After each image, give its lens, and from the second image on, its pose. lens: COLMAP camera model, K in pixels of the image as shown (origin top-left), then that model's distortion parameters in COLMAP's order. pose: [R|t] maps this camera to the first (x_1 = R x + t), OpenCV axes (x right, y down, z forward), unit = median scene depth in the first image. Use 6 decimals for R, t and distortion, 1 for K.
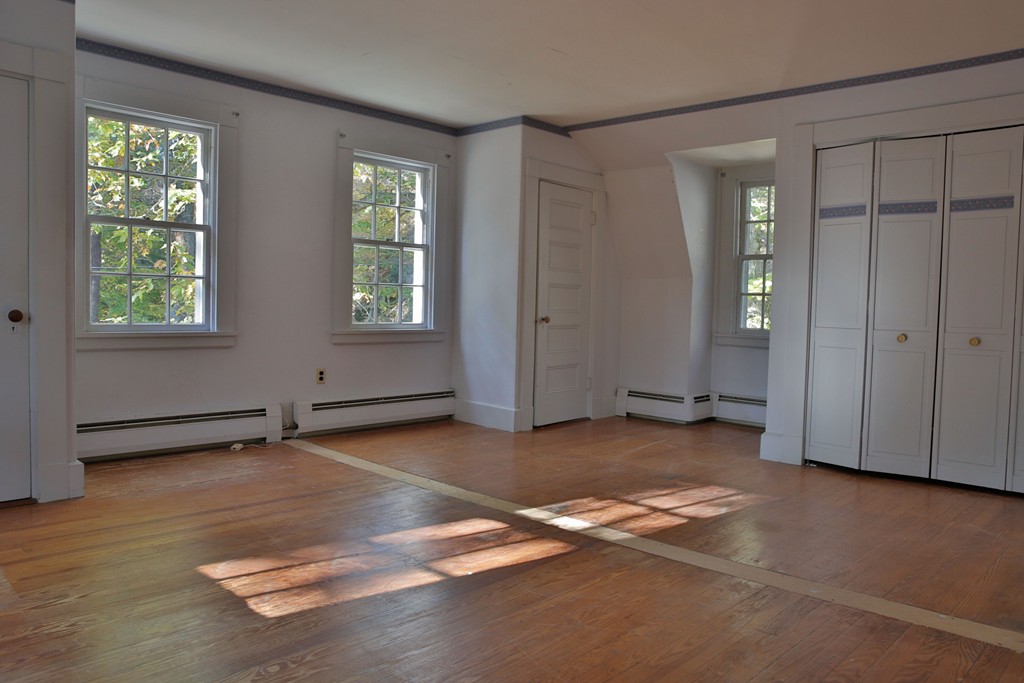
lens RADIAL K [[750.6, 0, 511.9], [0, 750.6, 342.2], [0, 0, 1]] dist [-0.061942, 0.024469]
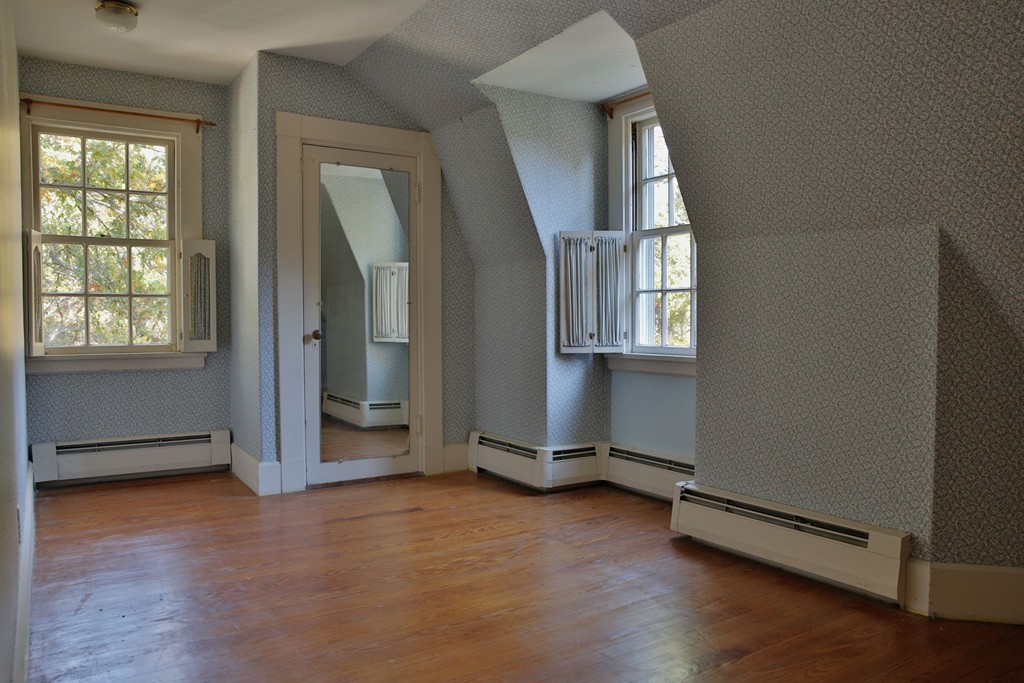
lens RADIAL K [[675.0, 0, 511.7], [0, 675.0, 341.5], [0, 0, 1]] dist [0.045453, -0.001752]
pose [[0.943667, -0.012484, -0.330662, 0.394795], [0.006460, 0.999793, -0.019311, -0.011049], [0.330834, 0.016087, 0.943552, 0.415235]]
